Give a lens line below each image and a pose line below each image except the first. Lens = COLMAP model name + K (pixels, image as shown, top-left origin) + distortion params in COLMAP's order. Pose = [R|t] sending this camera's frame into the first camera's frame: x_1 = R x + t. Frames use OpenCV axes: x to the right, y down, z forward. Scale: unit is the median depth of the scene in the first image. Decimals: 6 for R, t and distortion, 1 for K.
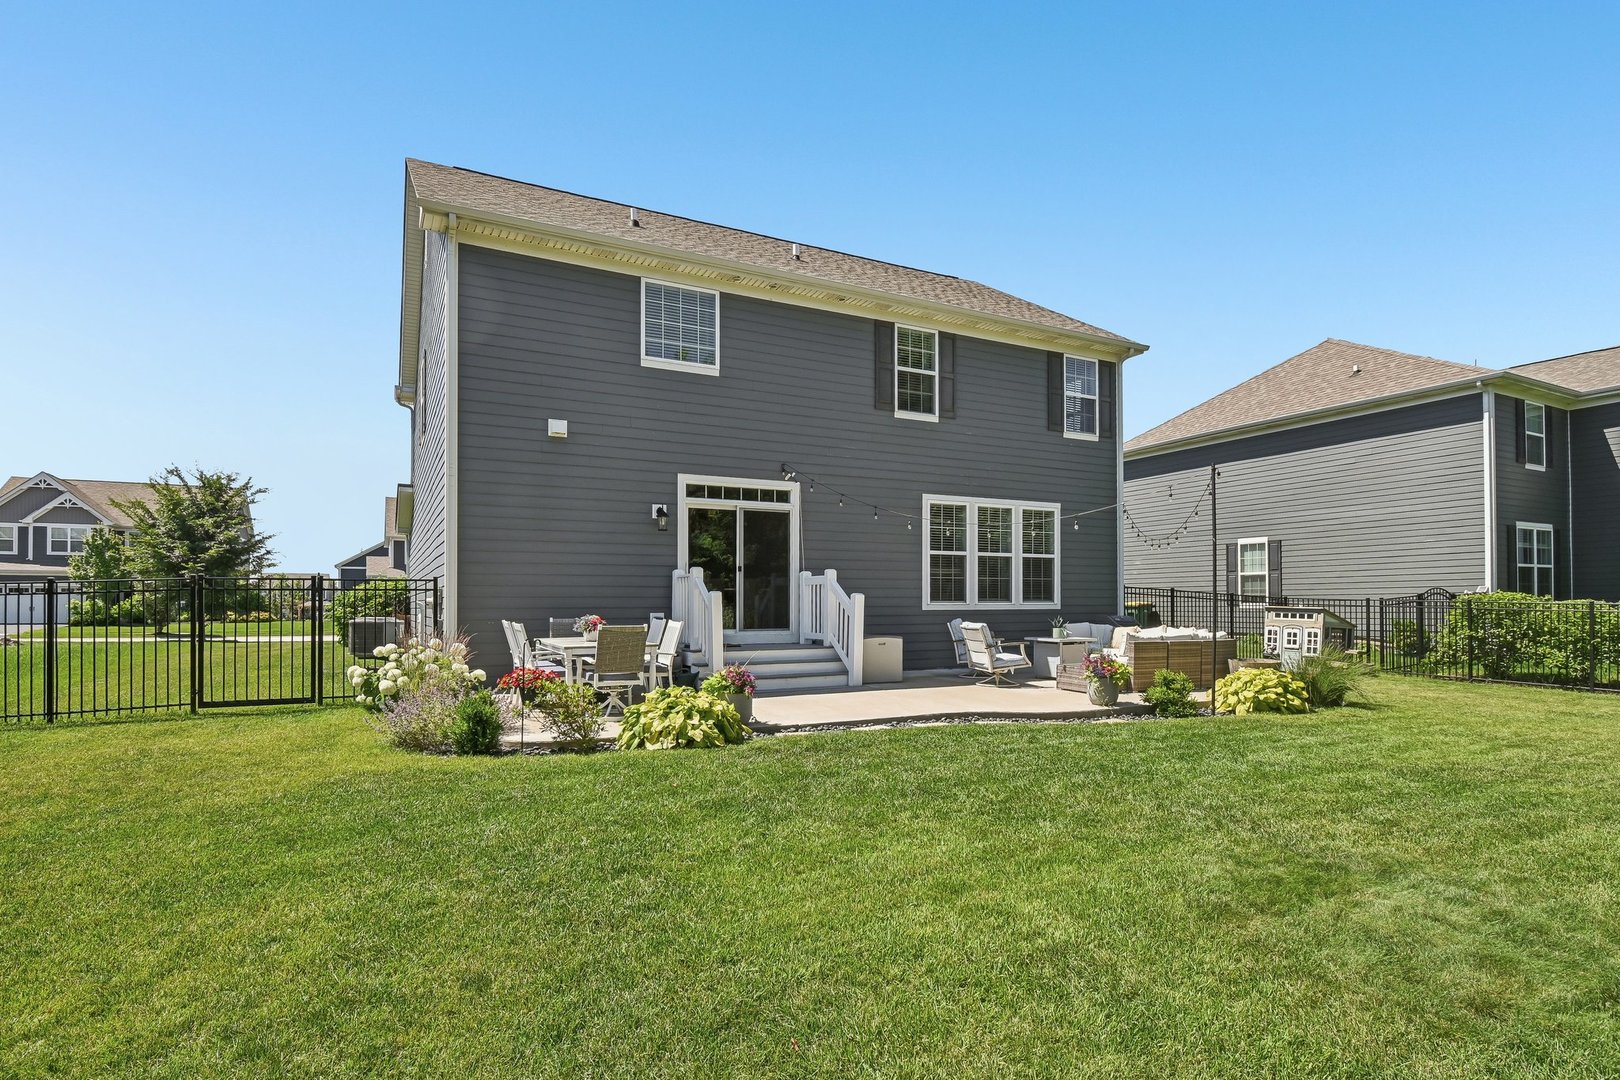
lens RADIAL K [[816.7, 0, 810.8], [0, 816.7, 603.4], [0, 0, 1]] dist [0.002220, 0.000502]
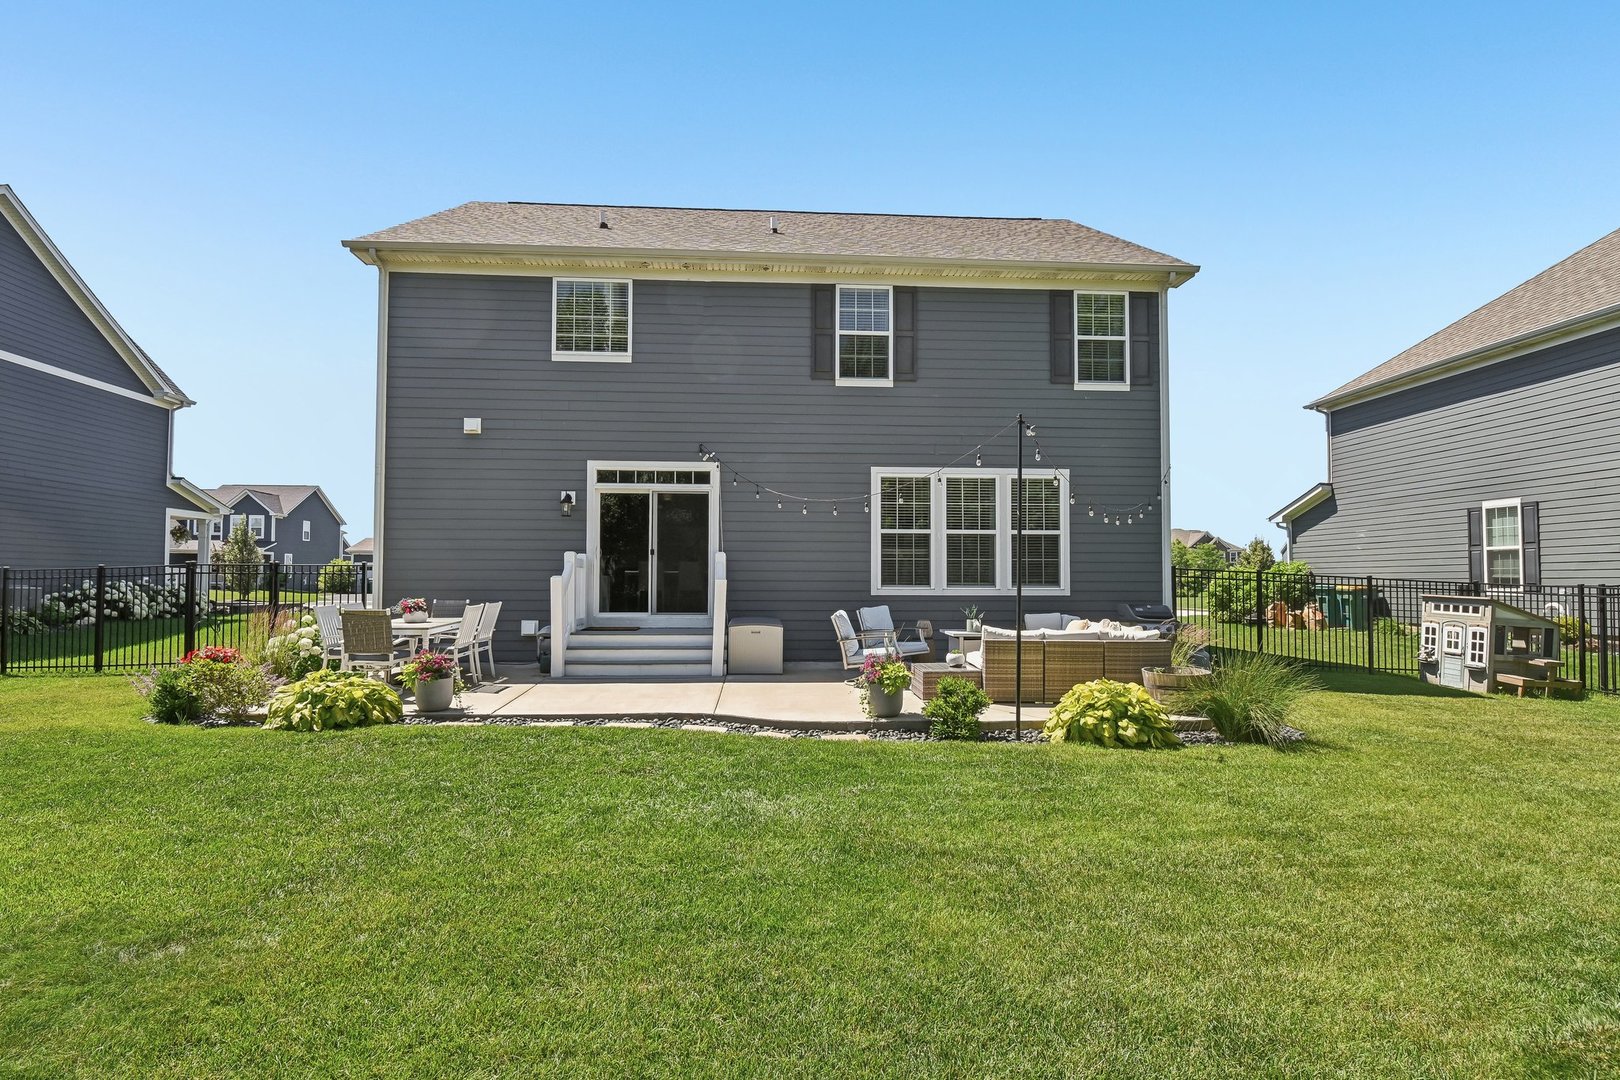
lens RADIAL K [[736.5, 0, 807.7], [0, 736.5, 569.4], [0, 0, 1]] dist [0.008429, 0.000186]
pose [[0.916286, -0.001565, -0.400521, 0.396697], [-0.004619, 0.999885, -0.014475, -0.007646], [0.400497, 0.015114, 0.916173, 0.219400]]
